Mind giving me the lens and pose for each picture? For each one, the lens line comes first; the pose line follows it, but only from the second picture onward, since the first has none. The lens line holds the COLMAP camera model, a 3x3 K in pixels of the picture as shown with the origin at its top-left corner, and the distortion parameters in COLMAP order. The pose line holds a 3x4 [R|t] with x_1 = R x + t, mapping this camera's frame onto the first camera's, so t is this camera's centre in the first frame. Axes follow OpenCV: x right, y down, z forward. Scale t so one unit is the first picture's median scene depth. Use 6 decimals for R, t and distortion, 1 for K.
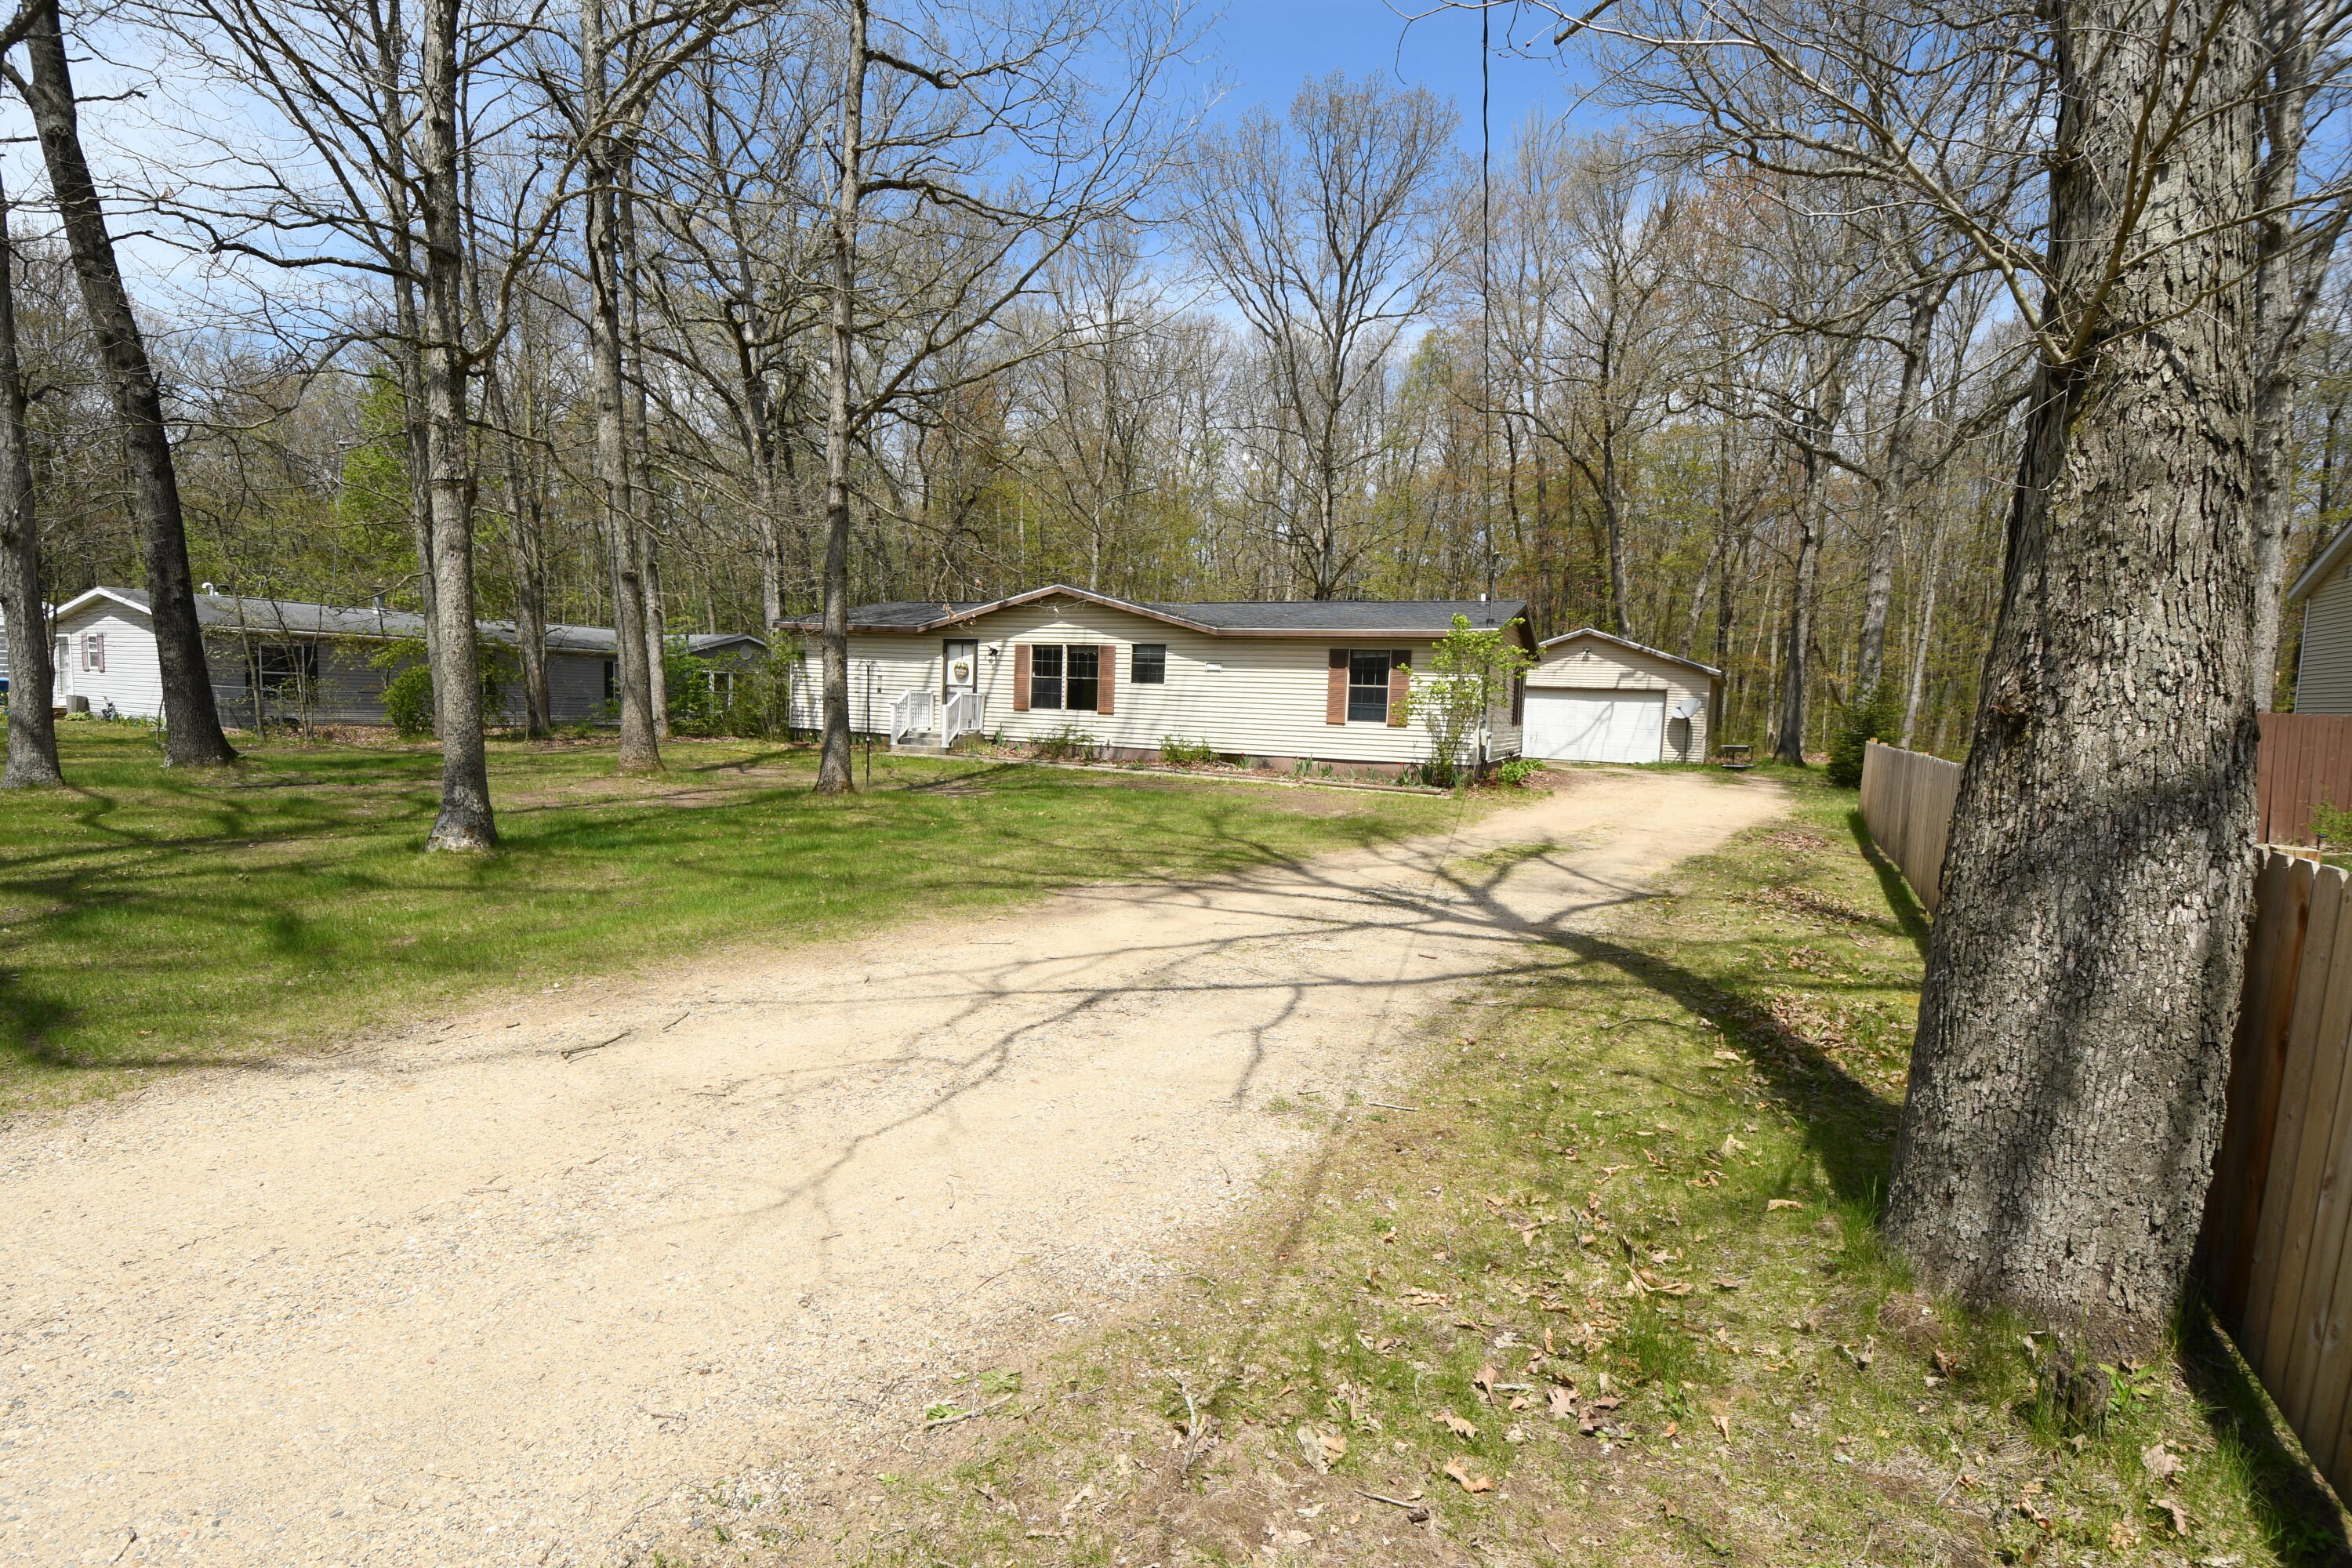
lens RADIAL K [[1092.4, 0, 1176.0], [0, 1092.4, 784.0], [0, 0, 1]] dist [-0.004004, 0.000227]
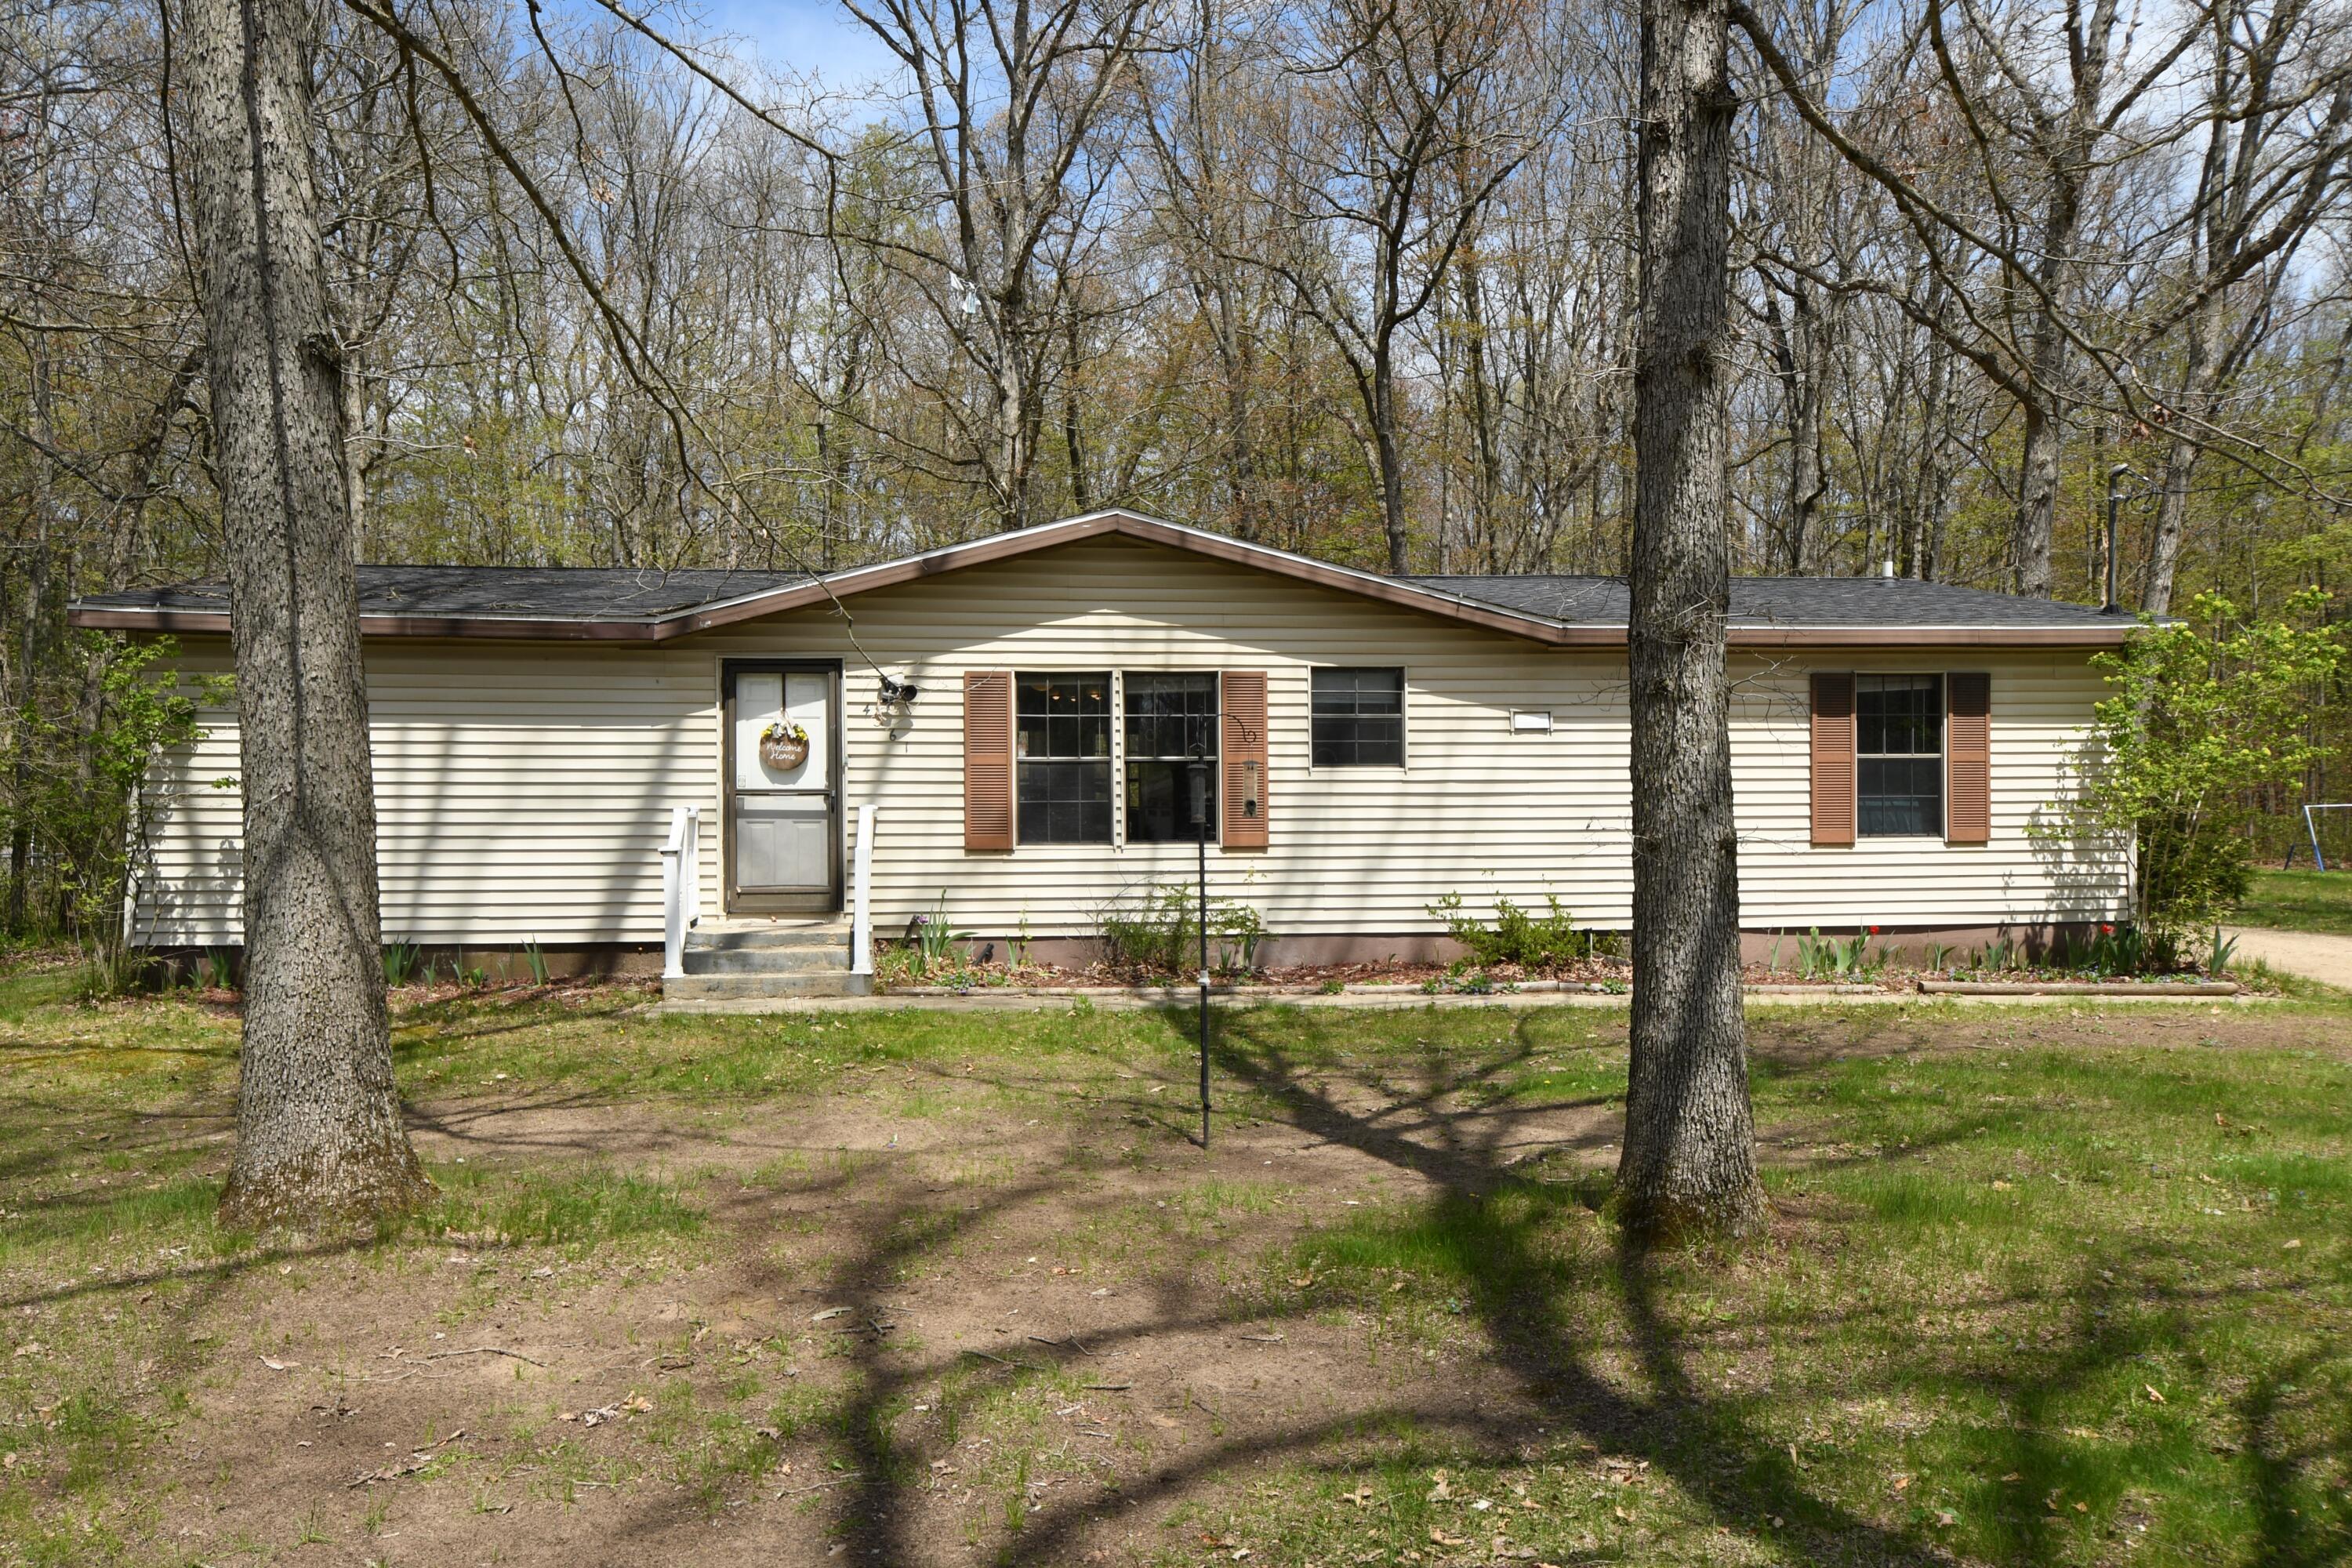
lens RADIAL K [[1813.6, 0, 1176.0], [0, 1813.6, 784.0], [0, 0, 1]] dist [0.006411, 0.001277]
pose [[0.871689, -0.036217, 0.488720, -0.382586], [0.073807, 0.995592, -0.057864, -0.050867], [-0.484470, 0.086510, 0.870520, 0.446975]]
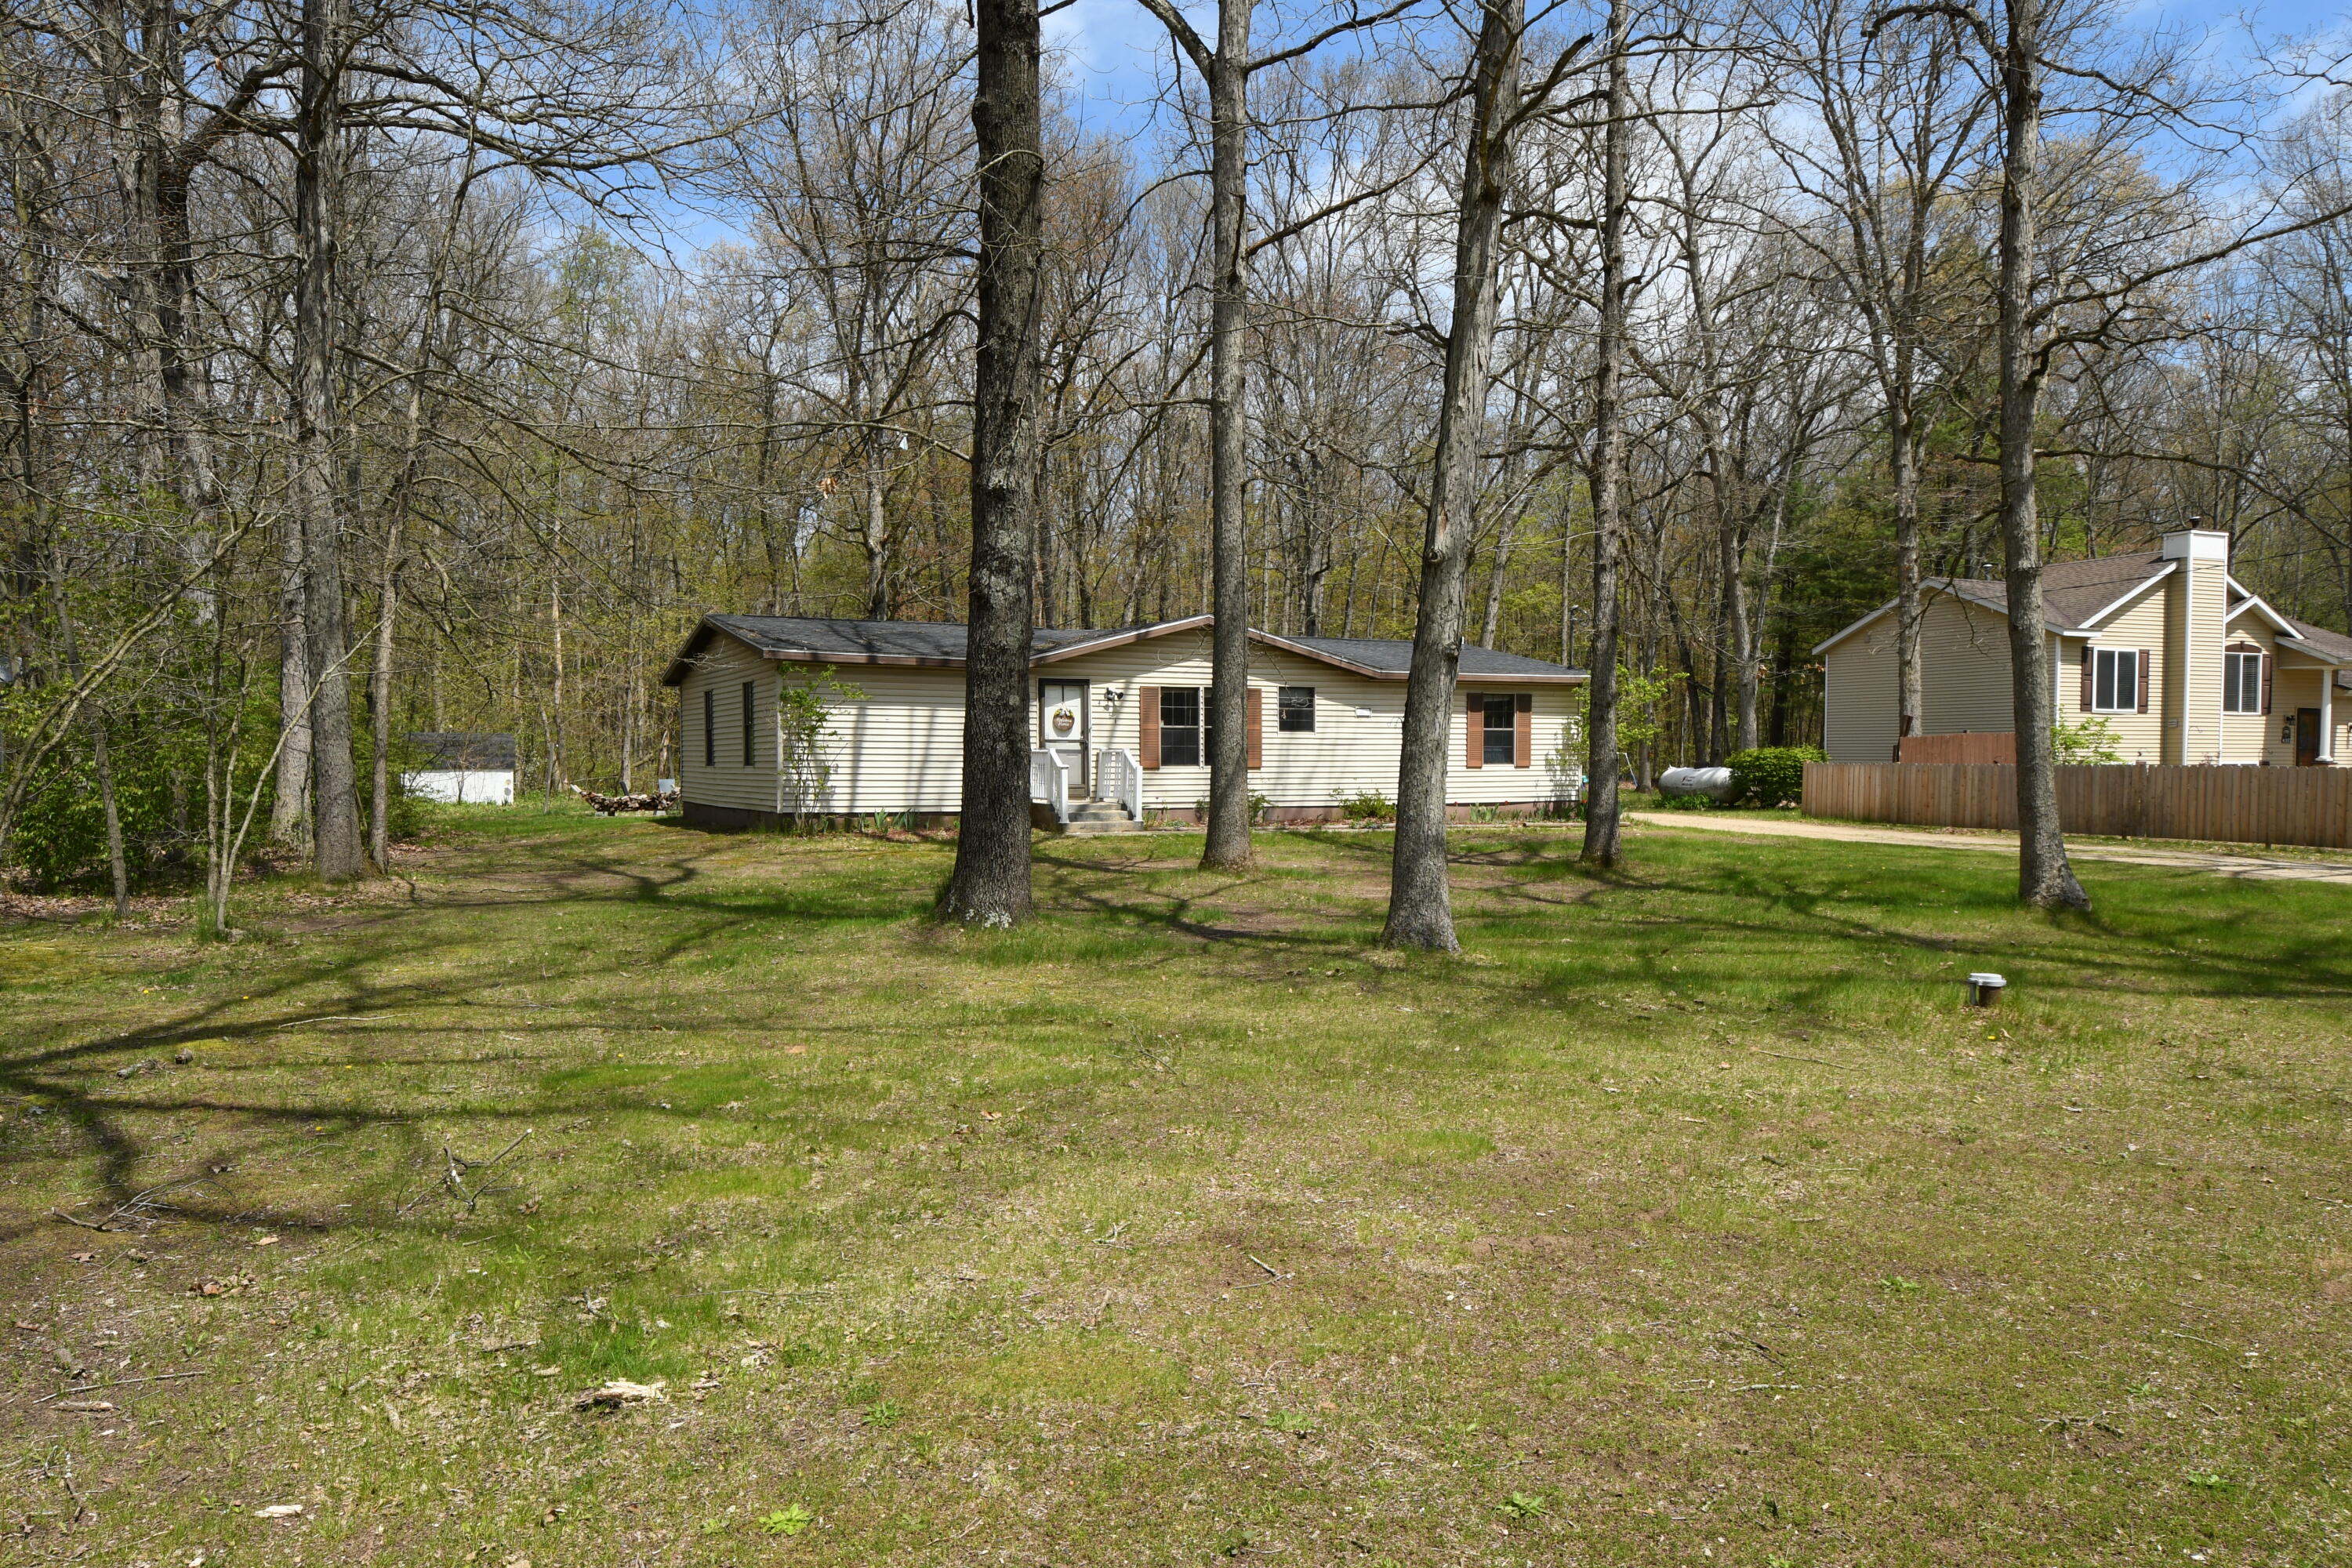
lens RADIAL K [[1589.5, 0, 1176.0], [0, 1589.5, 784.0], [0, 0, 1]] dist [-0.002731, 0.095365]
pose [[0.638560, -0.048210, 0.768060, -1.019195], [0.084818, 0.996365, -0.007976, -0.046350], [-0.764883, 0.070238, 0.640328, 0.251000]]
